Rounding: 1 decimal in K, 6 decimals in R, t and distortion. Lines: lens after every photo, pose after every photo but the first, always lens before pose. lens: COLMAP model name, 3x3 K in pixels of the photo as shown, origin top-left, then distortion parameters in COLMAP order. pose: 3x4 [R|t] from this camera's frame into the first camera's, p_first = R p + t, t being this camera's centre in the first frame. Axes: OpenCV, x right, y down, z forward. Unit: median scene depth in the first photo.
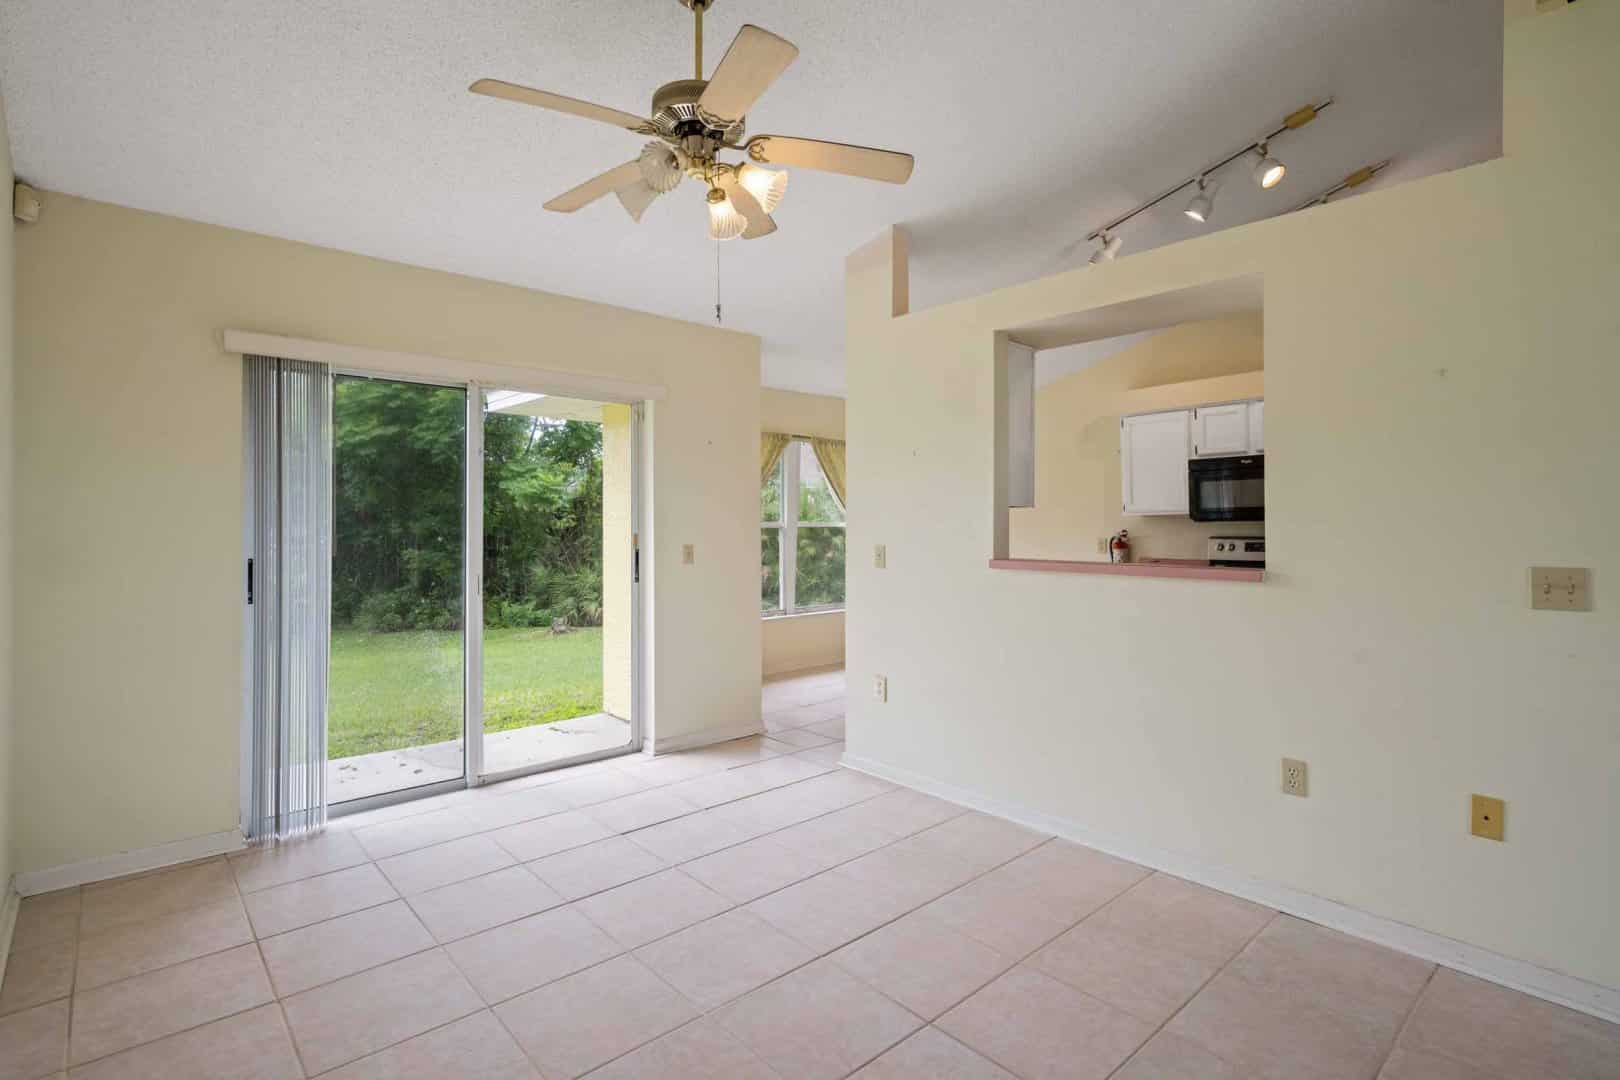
lens RADIAL K [[788.2, 0, 794.6], [0, 788.2, 520.5], [0, 0, 1]] dist [0.007324, -0.000795]
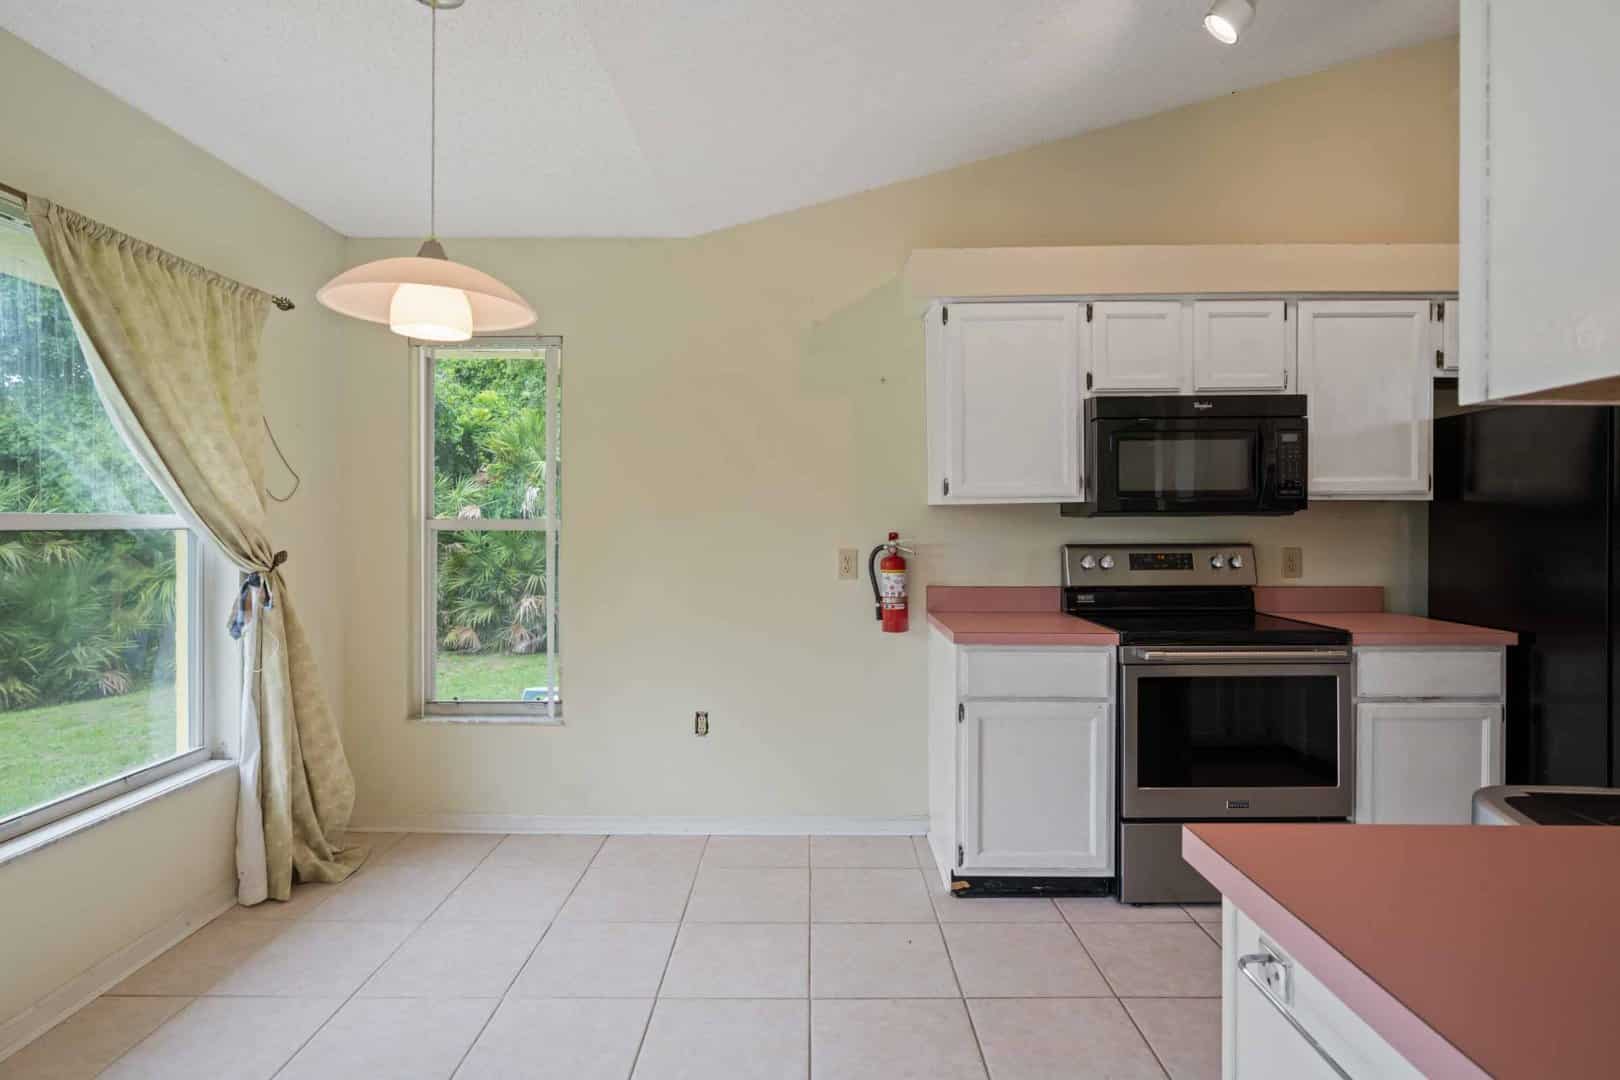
lens RADIAL K [[788.2, 0, 819.7], [0, 788.2, 532.5], [0, 0, 1]] dist [0.007324, -0.000795]
pose [[0.666212, -0.004712, 0.745747, -0.002303], [-0.004655, 0.999934, 0.010477, 0.009217], [-0.745748, -0.010451, 0.666147, 1.003942]]
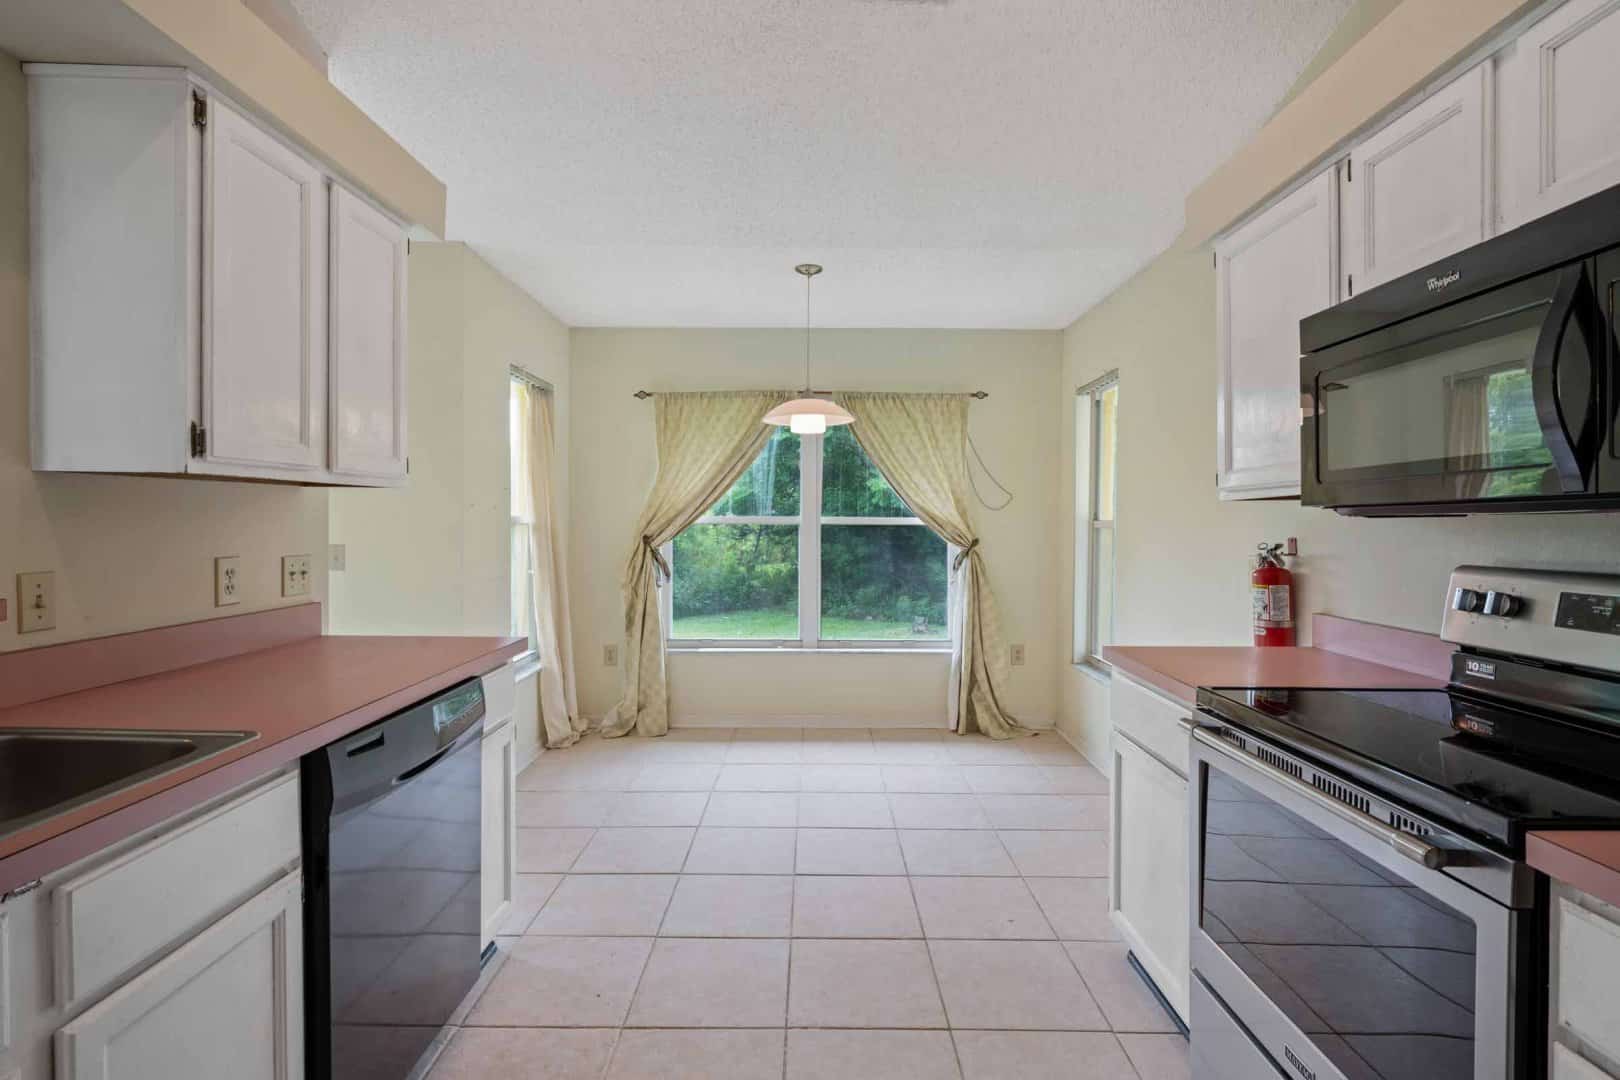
lens RADIAL K [[748.9, 0, 821.4], [0, 748.9, 529.9], [0, 0, 1]] dist [0.002272, 0.000334]
pose [[0.754471, 0.014640, -0.656170, 0.698937], [-0.004169, 0.999838, 0.017515, 0.003718], [0.656320, -0.010479, 0.754410, 0.821923]]
